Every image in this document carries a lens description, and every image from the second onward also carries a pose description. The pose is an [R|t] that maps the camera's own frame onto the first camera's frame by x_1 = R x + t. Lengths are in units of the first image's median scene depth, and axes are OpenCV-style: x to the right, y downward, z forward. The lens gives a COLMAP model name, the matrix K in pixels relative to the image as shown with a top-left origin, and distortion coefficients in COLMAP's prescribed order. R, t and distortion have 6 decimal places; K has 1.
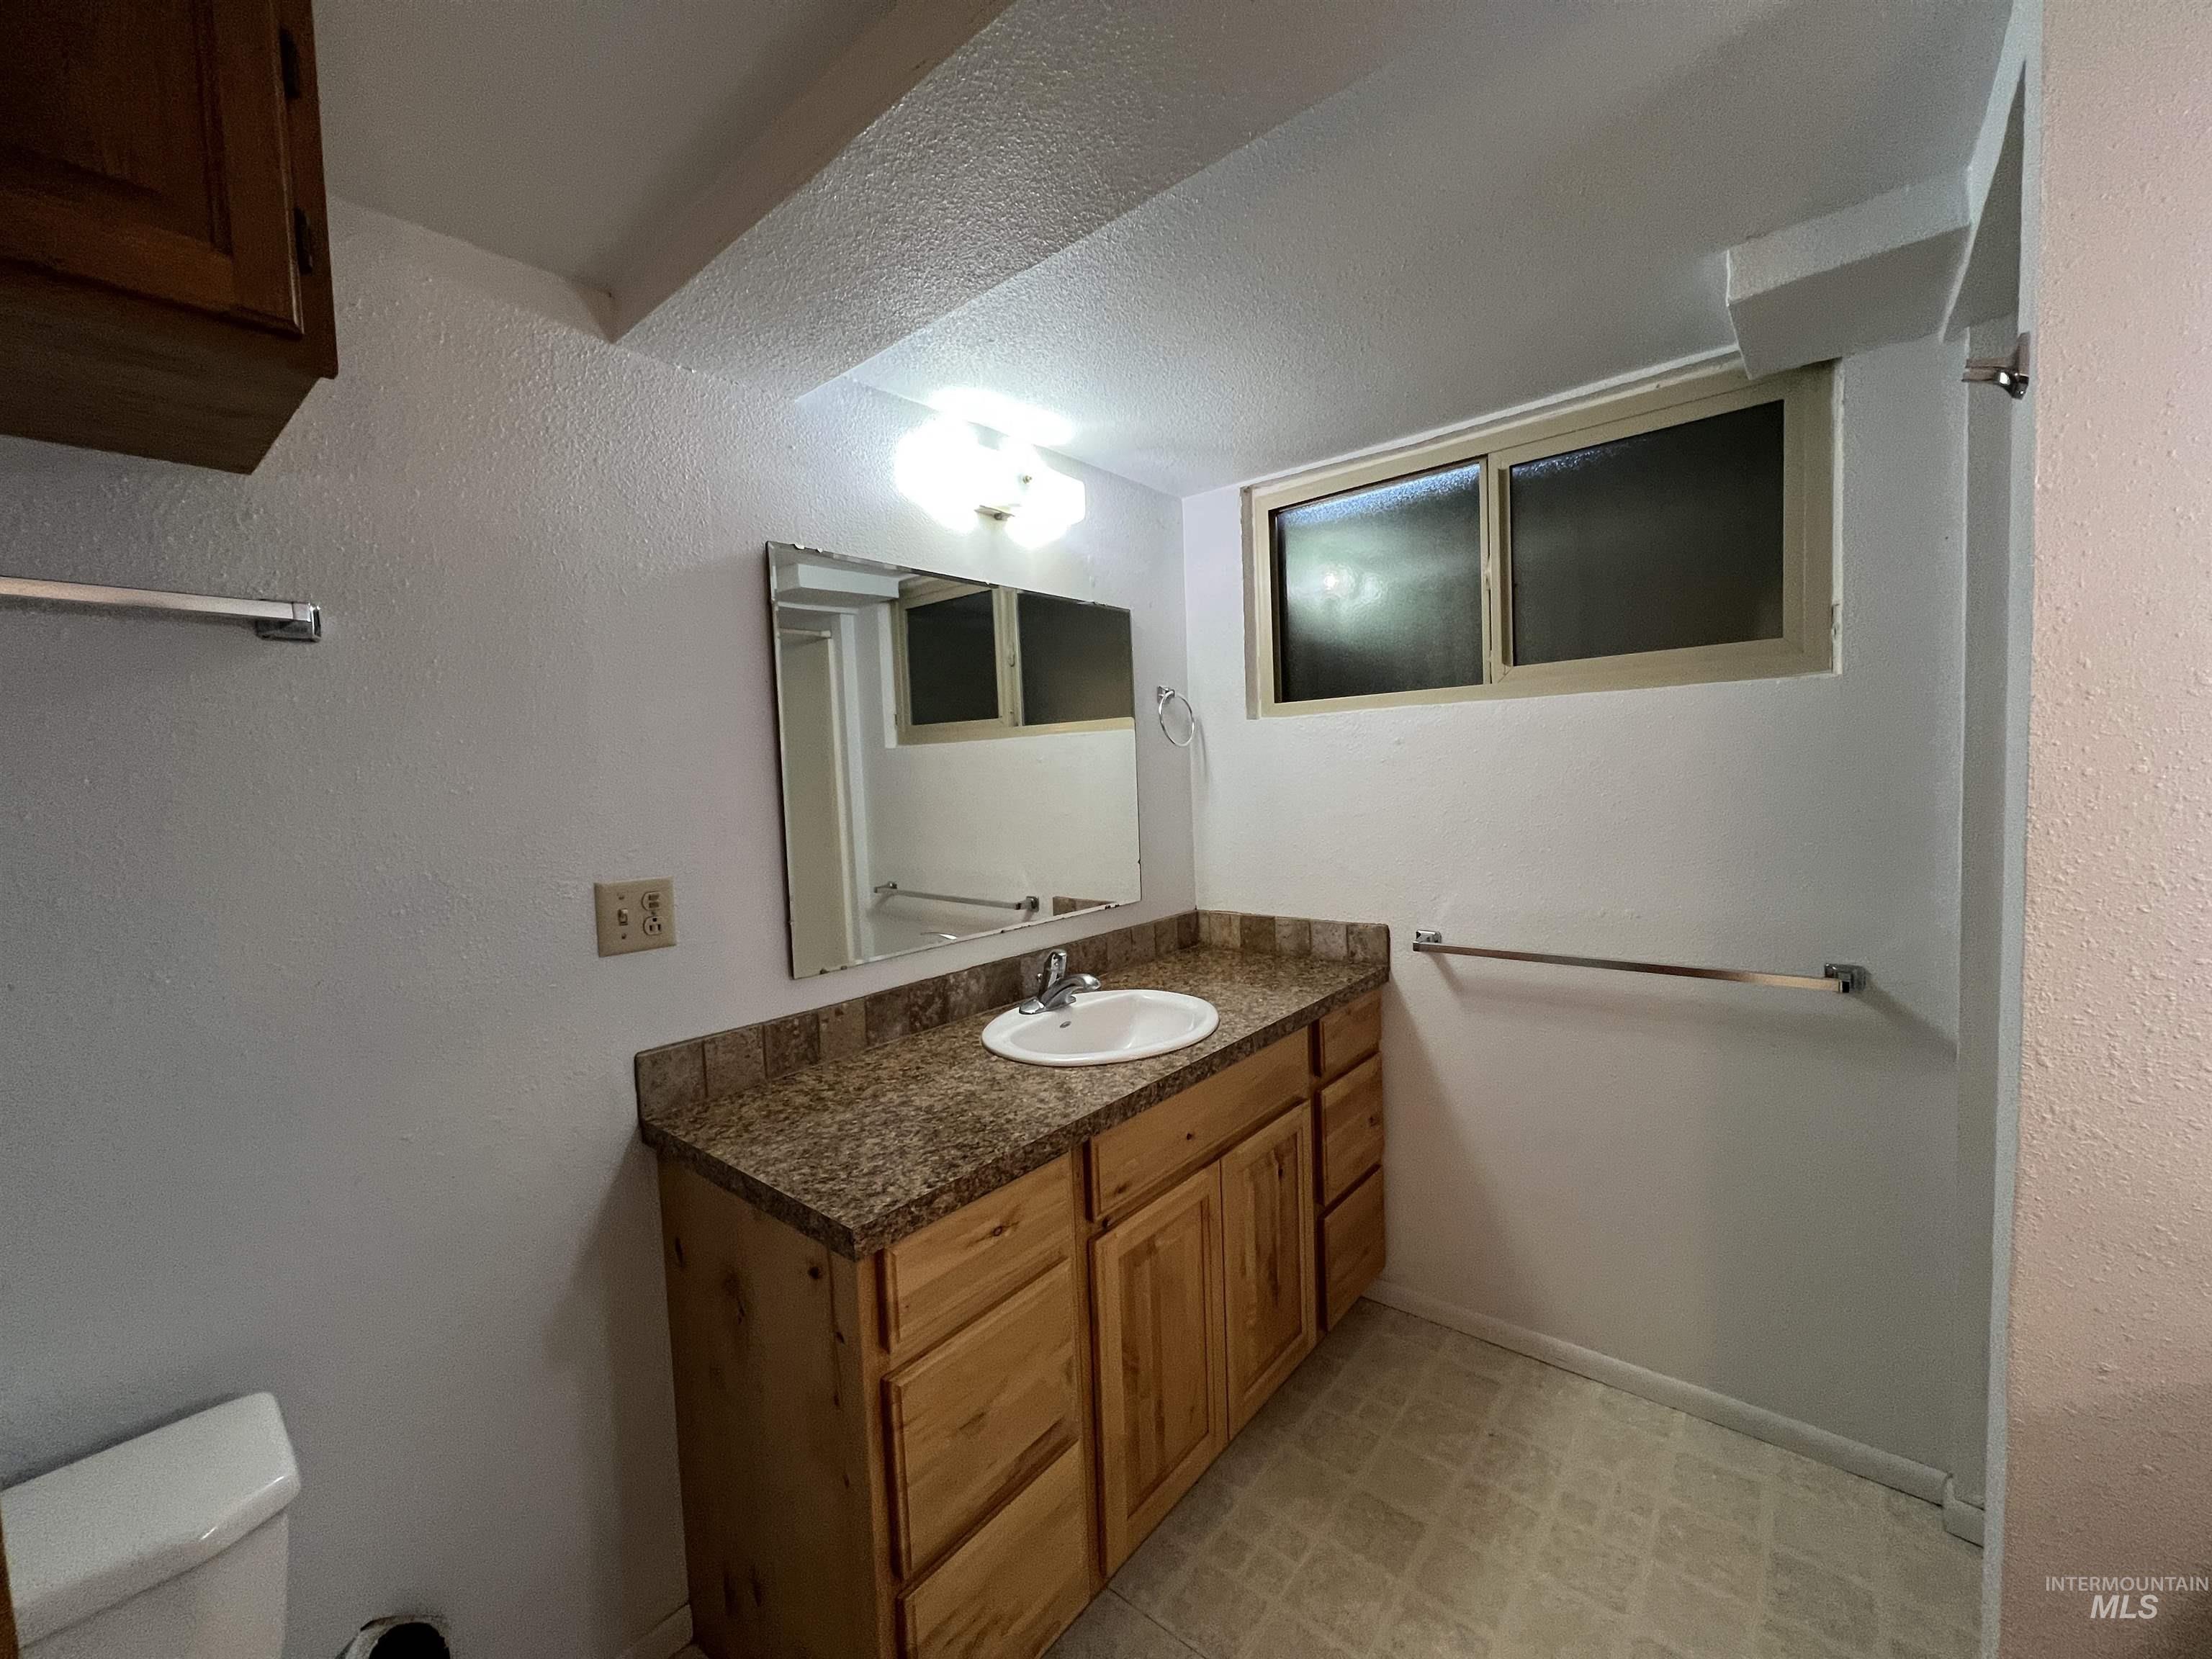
lens RADIAL K [[878.0, 0, 1094.4], [0, 878.0, 827.6], [0, 0, 1]] dist [-0.000253, 0.000383]
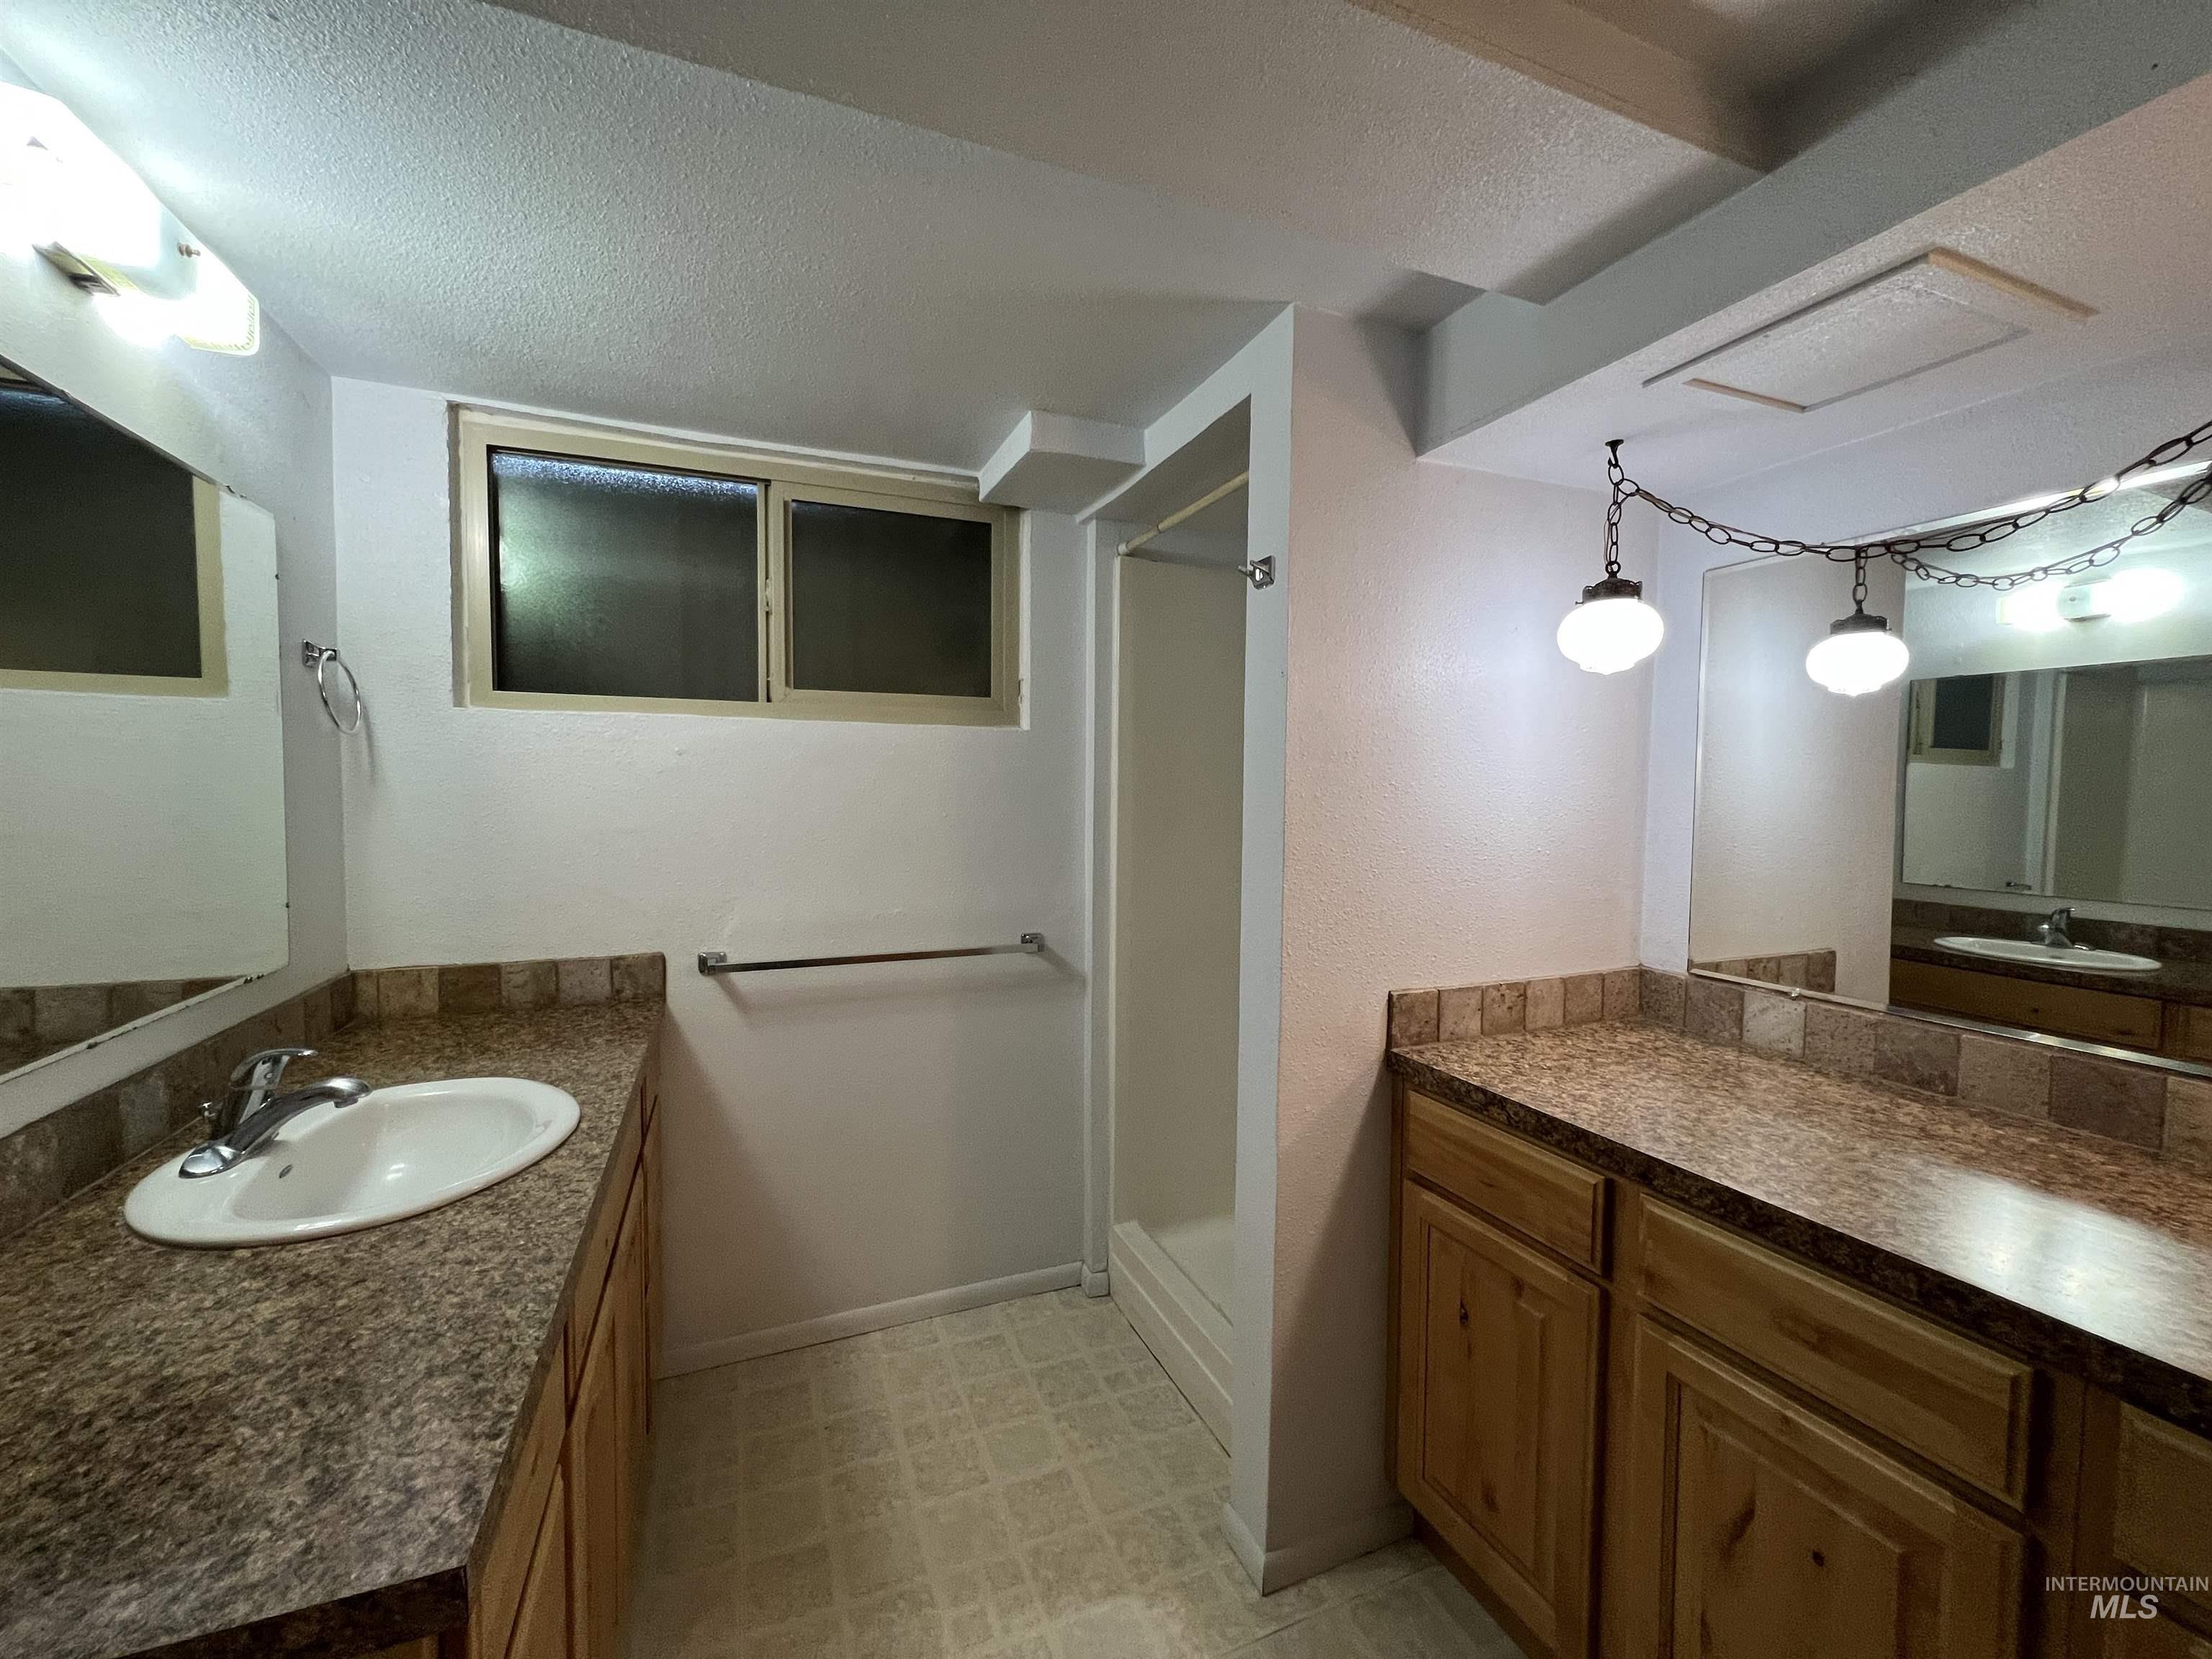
lens RADIAL K [[883.5, 0, 1099.7], [0, 883.5, 825.2], [0, 0, 1]] dist [-0.002727, 0.000800]
pose [[0.461442, 0.005381, 0.887154, -0.361735], [0.026173, 0.999464, -0.019676, 0.012573], [-0.886784, 0.032299, 0.461054, 0.237909]]
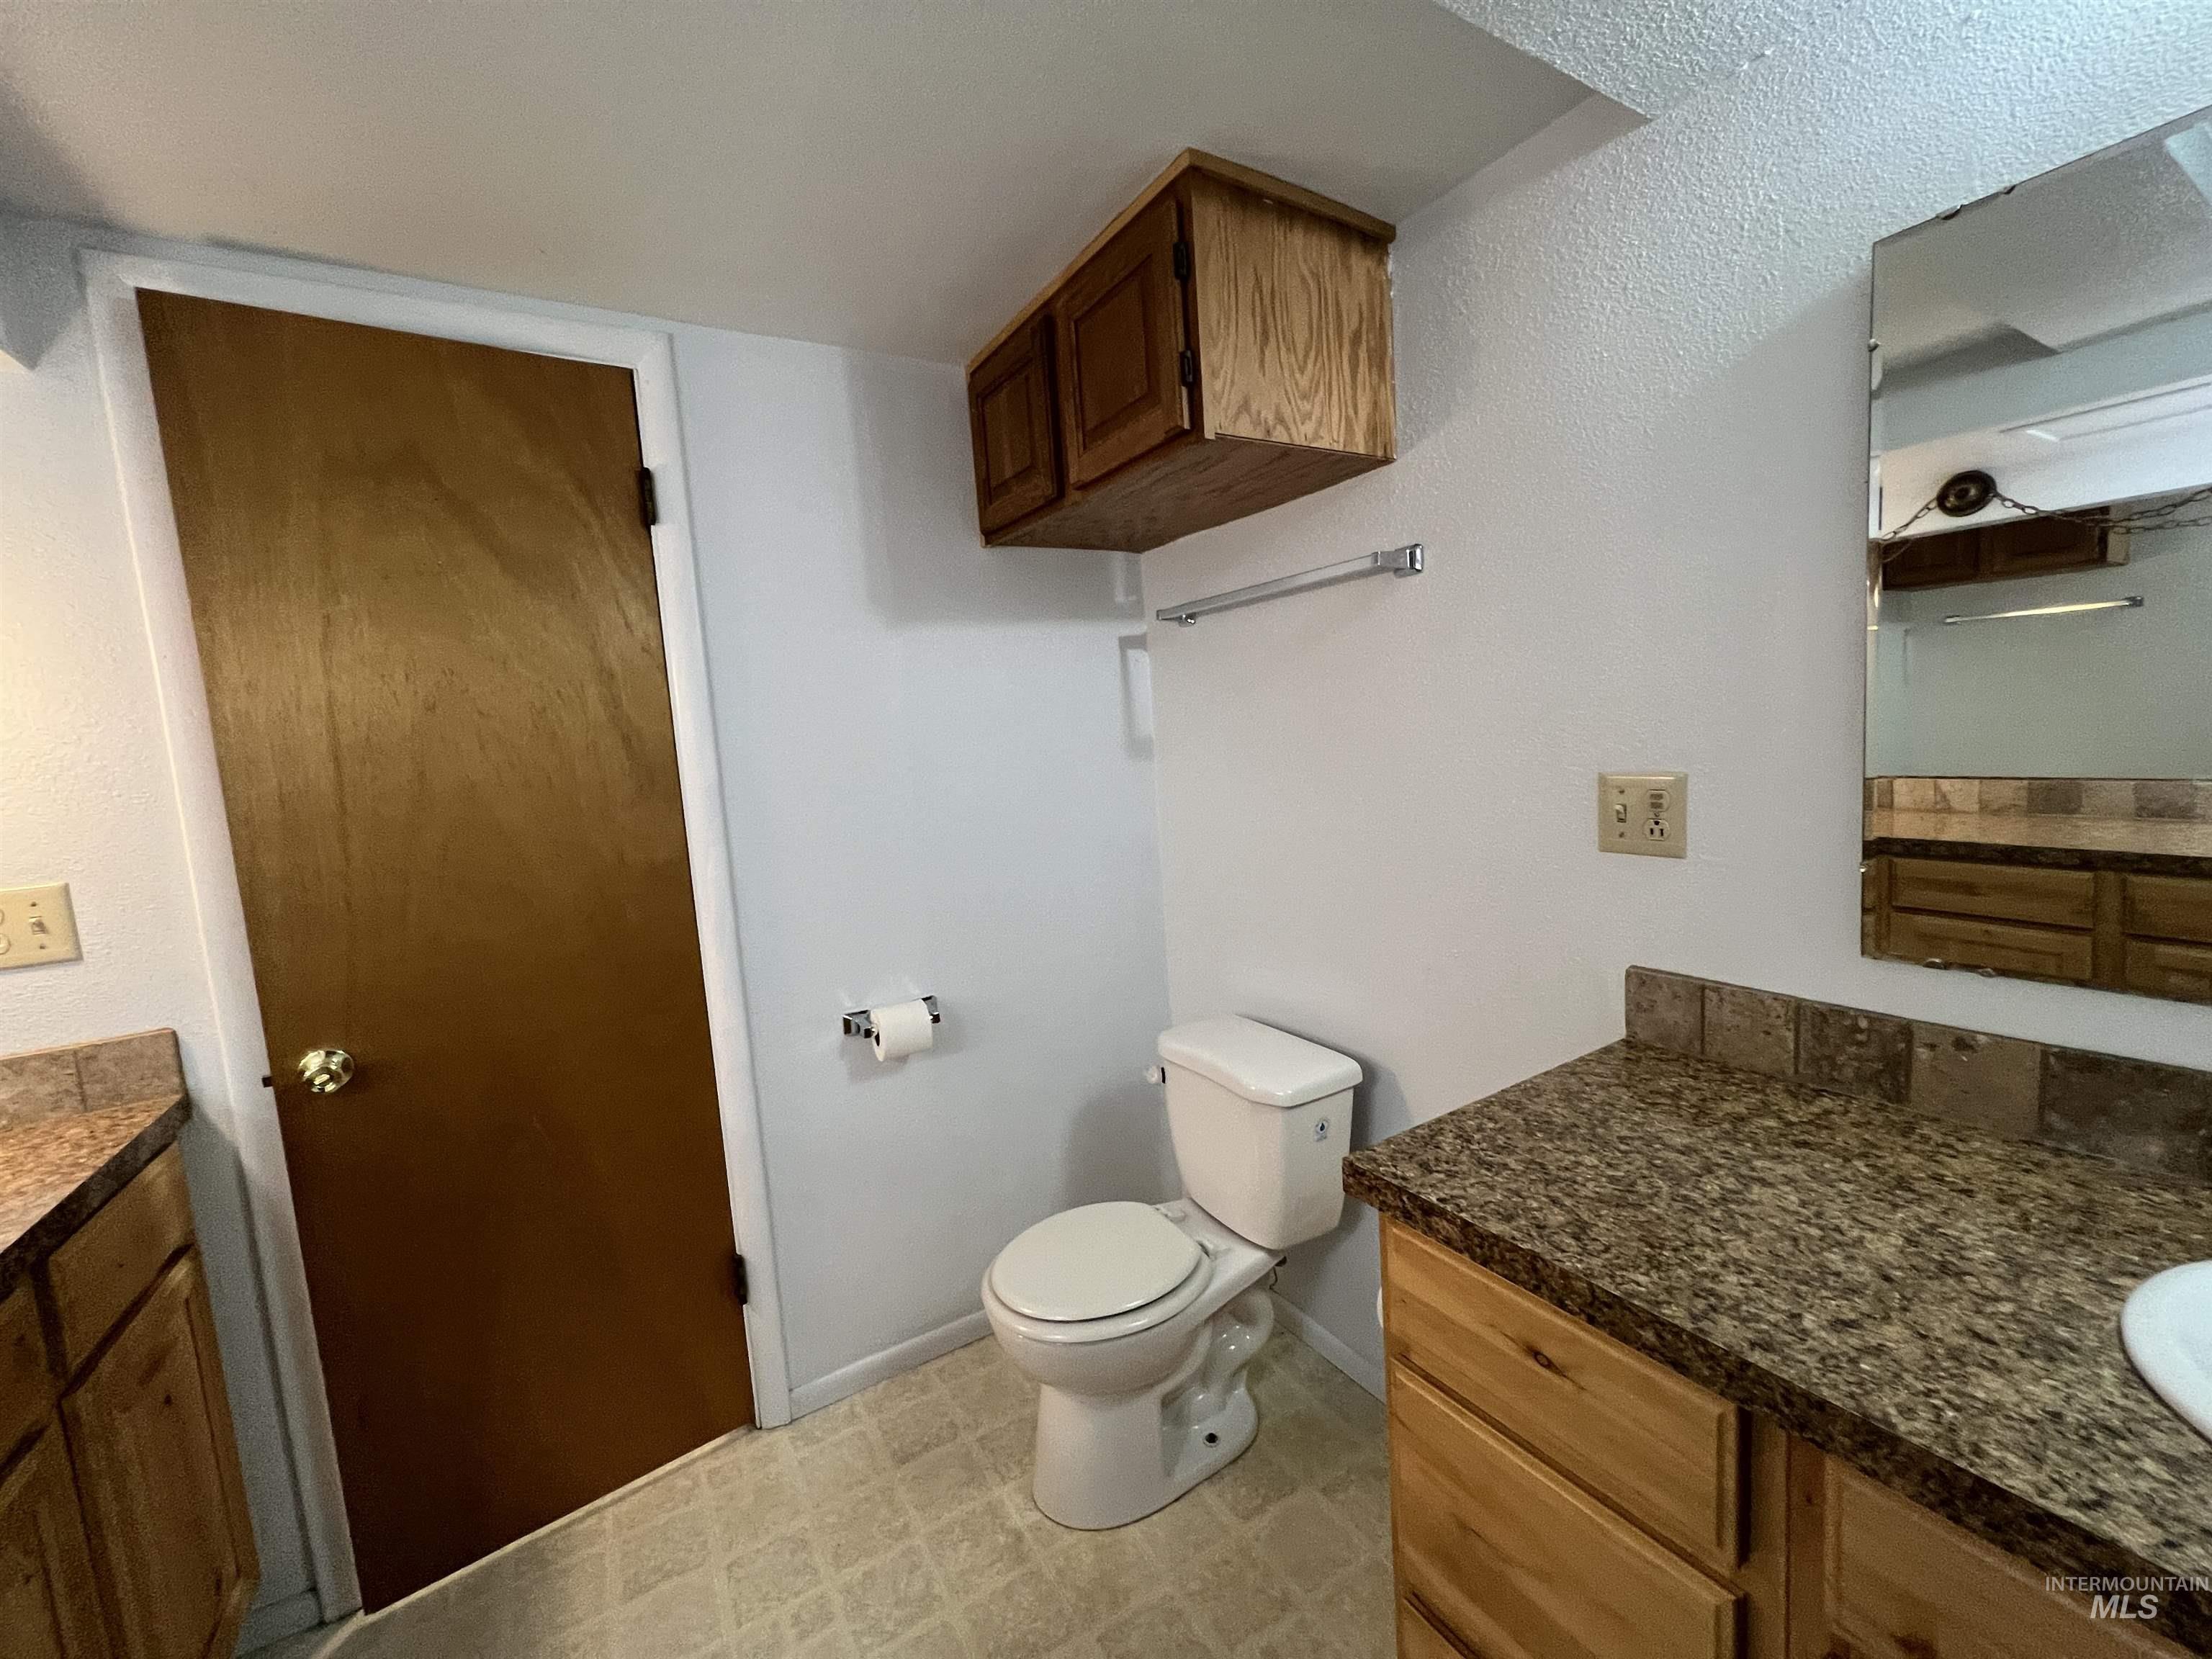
lens RADIAL K [[883.5, 0, 1099.7], [0, 883.5, 825.2], [0, 0, 1]] dist [-0.002727, 0.000800]
pose [[-0.316770, 0.160499, -0.934825, 0.405621], [0.026589, 0.986695, 0.160395, -0.038576], [0.948130, 0.025953, -0.316823, 0.649307]]
